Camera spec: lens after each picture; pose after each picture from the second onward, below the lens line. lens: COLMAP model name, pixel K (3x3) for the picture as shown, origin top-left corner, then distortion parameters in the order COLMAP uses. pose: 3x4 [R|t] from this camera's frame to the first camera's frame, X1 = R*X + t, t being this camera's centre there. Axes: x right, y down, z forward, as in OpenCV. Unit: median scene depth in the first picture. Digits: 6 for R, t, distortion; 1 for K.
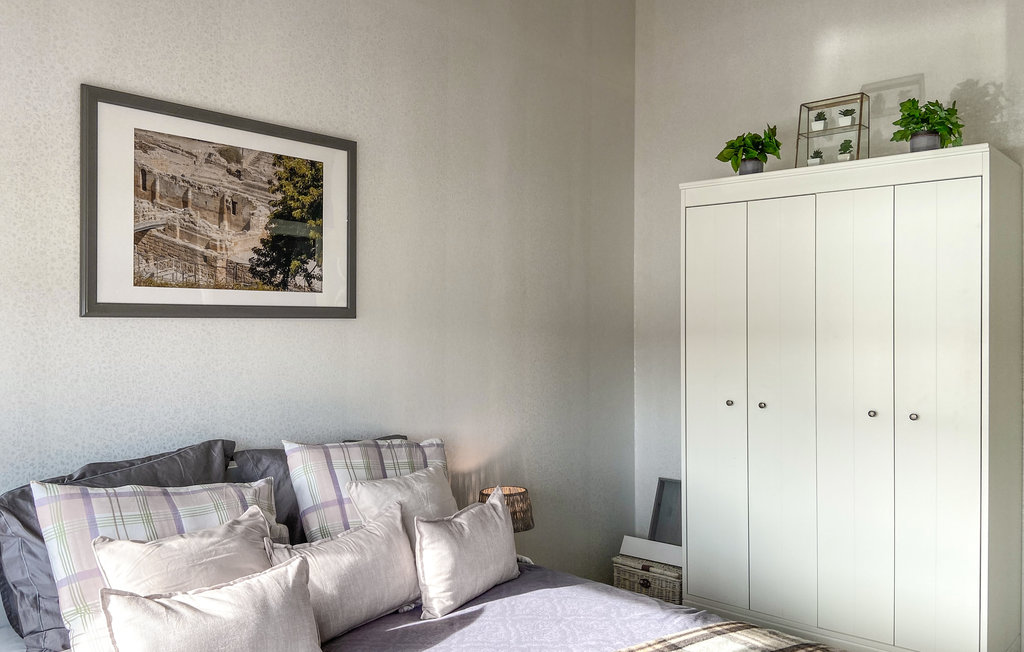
lens RADIAL K [[783.6, 0, 490.6], [0, 783.6, 290.6], [0, 0, 1]] dist [0.104233, -0.149889]
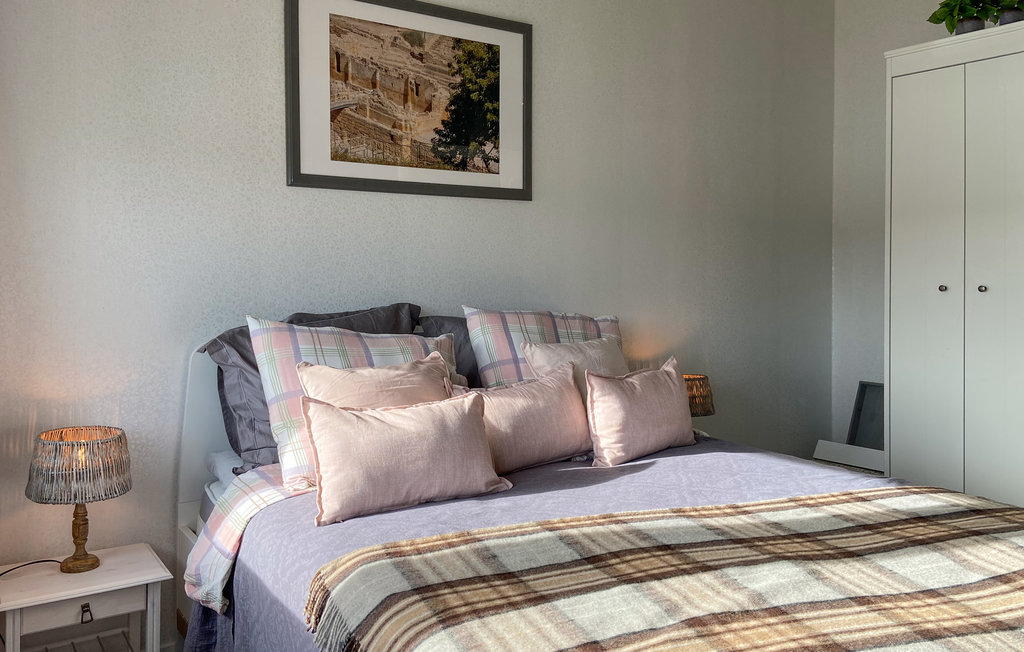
lens RADIAL K [[783.6, 0, 490.6], [0, 783.6, 290.6], [0, 0, 1]] dist [0.104233, -0.149889]
pose [[0.970377, 0.000519, -0.241596, 0.027763], [0.006686, 0.999557, 0.029002, 0.143349], [0.241504, -0.029758, 0.969943, -0.007733]]
